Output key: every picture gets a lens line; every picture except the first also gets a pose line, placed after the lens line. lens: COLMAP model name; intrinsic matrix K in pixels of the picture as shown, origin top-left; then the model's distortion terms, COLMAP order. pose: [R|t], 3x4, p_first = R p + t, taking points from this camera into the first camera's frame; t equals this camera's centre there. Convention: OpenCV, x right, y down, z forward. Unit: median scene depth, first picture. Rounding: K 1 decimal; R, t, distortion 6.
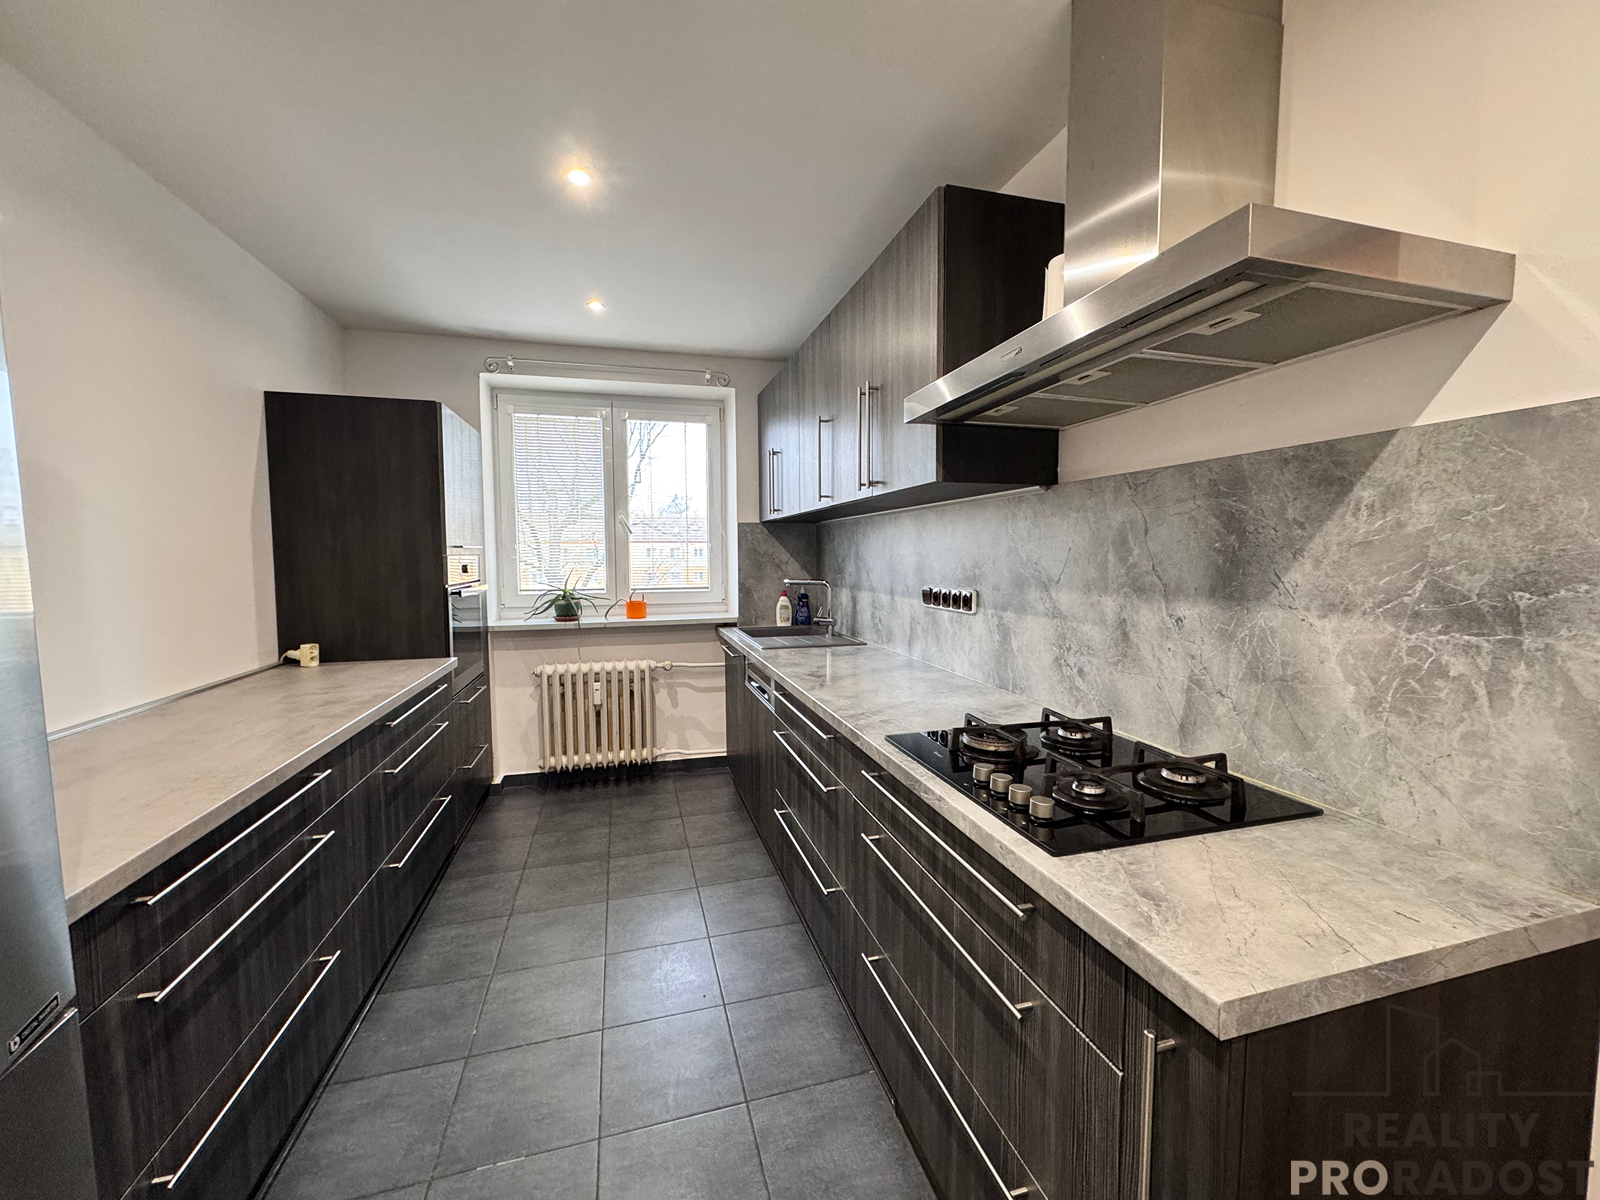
lens RADIAL K [[638.5, 0, 798.8], [0, 638.5, 599.1], [0, 0, 1]] dist [0.001374, 0.000770]
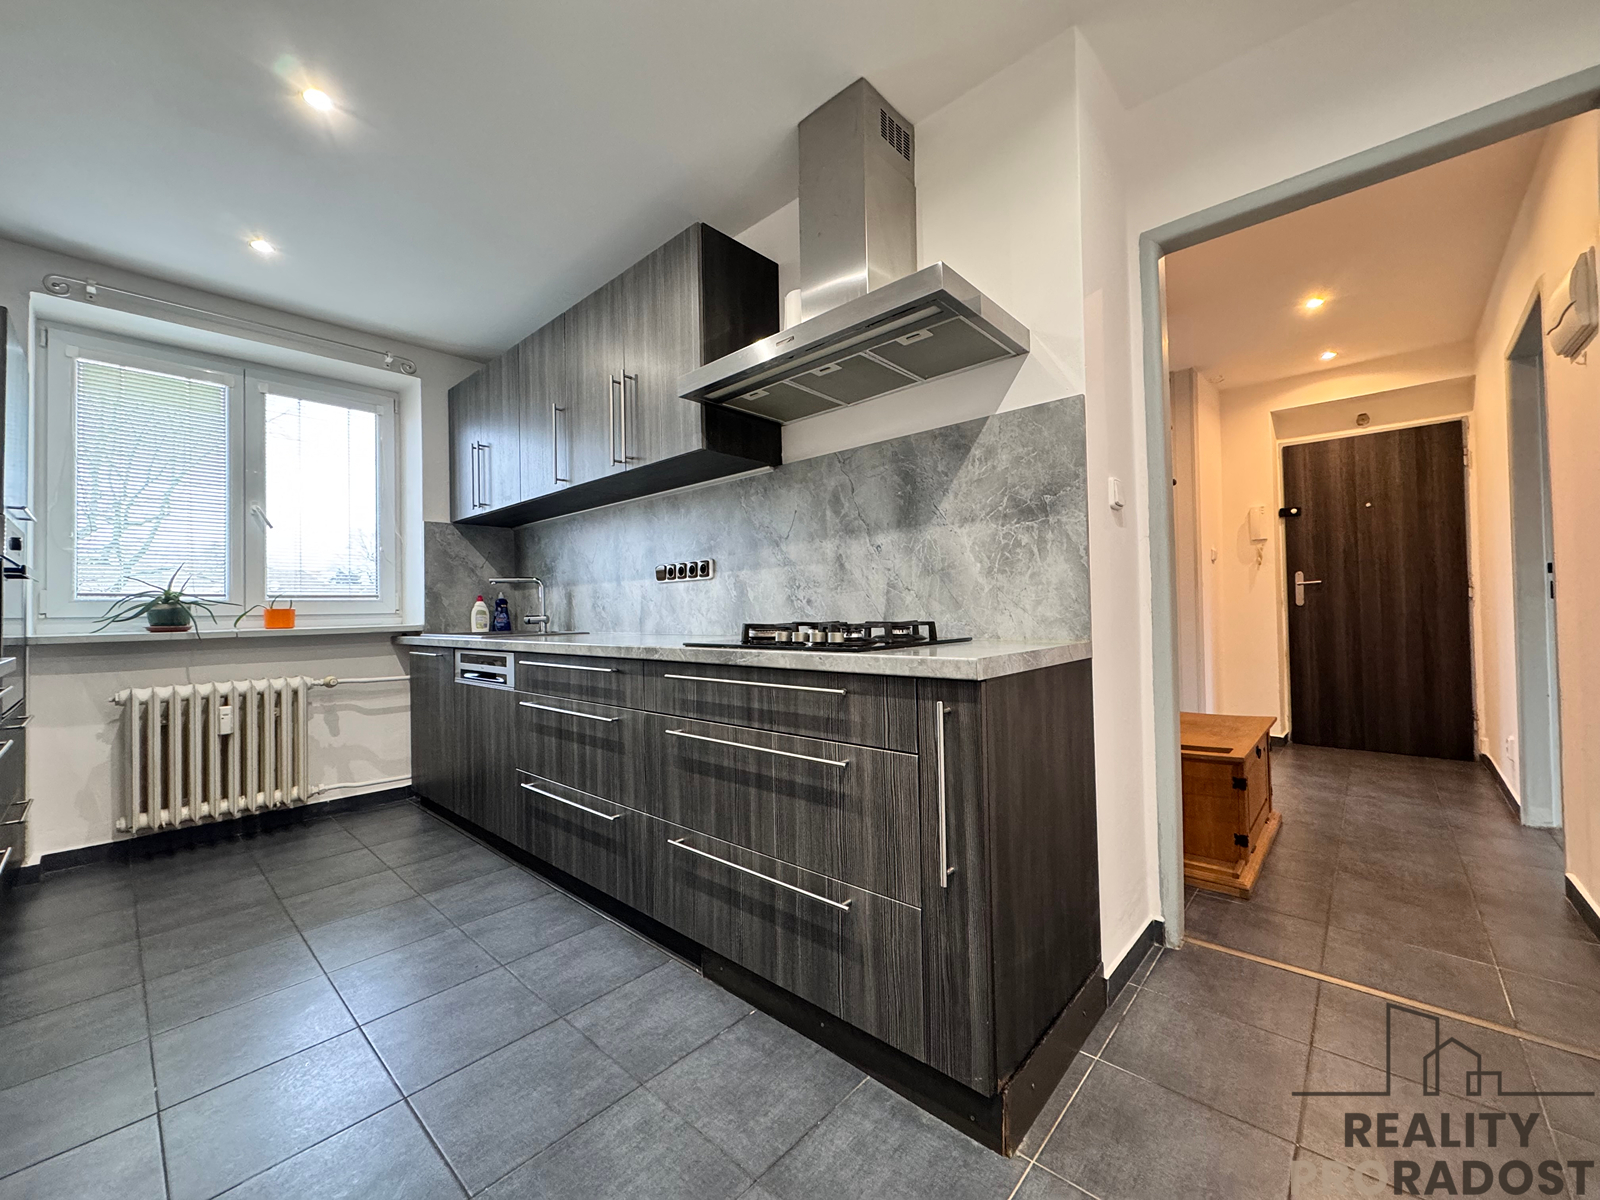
lens RADIAL K [[638.5, 0, 800.8], [0, 638.5, 595.7], [0, 0, 1]] dist [0.001374, 0.000770]
pose [[0.849029, -0.002213, 0.528342, -0.257670], [0.054969, 0.994934, -0.084166, 0.199767], [-0.525479, 0.100501, 0.844850, -0.106118]]
